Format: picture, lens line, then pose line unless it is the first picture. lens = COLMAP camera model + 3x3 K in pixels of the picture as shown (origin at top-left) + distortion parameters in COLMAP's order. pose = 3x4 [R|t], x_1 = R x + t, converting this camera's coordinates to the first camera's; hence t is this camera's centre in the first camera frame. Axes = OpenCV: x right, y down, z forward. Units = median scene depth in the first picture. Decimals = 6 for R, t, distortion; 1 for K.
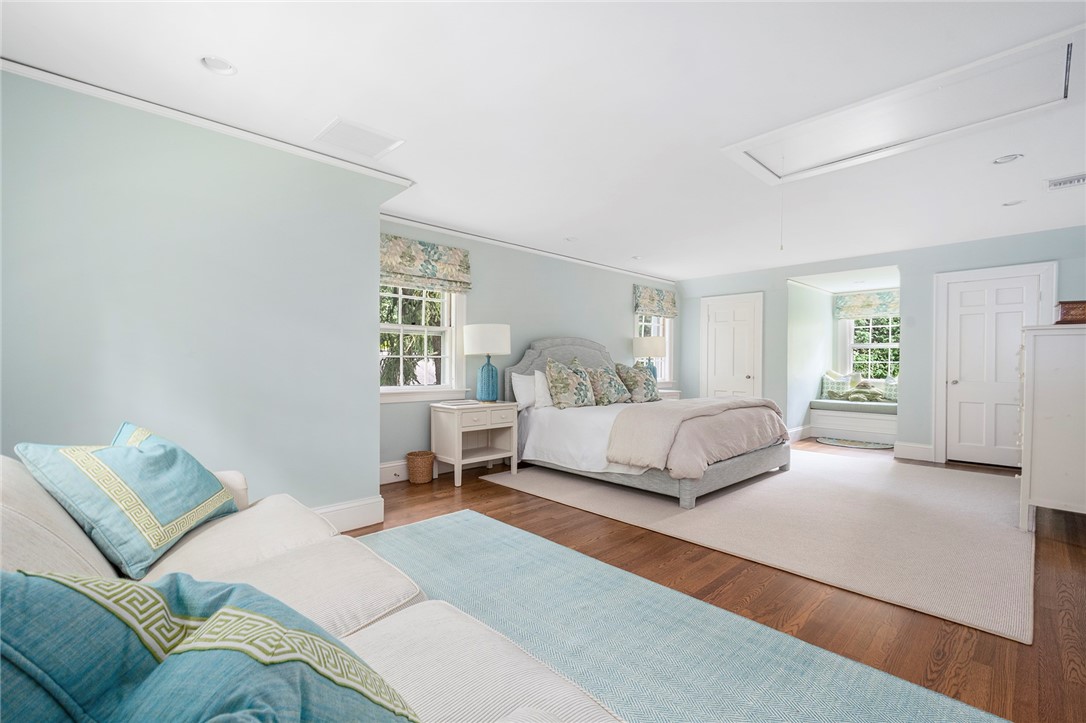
lens RADIAL K [[483.8, 0, 543.0], [0, 483.8, 361.5], [0, 0, 1]] dist [0.002728, 0.000292]
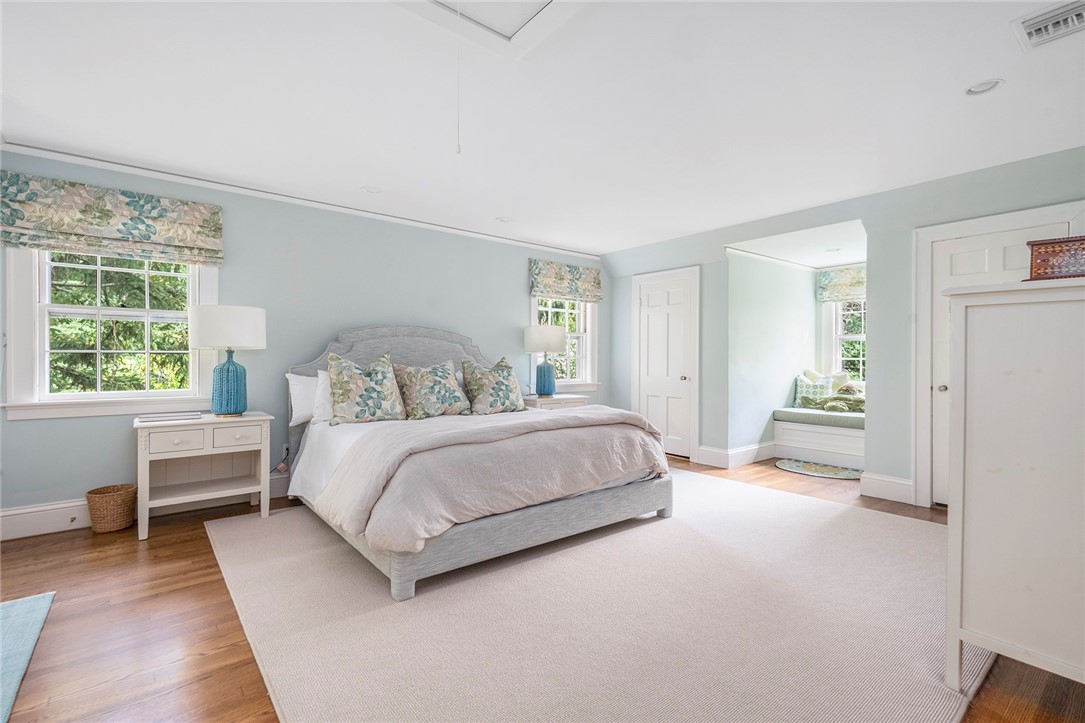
lens RADIAL K [[505.3, 0, 546.2], [0, 505.3, 354.1], [0, 0, 1]] dist [0.009671, -0.000135]
pose [[0.996743, -0.002212, -0.080611, 0.391936], [0.001619, 0.999971, -0.007421, -0.000202], [0.080625, 0.007266, 0.996718, 0.275068]]
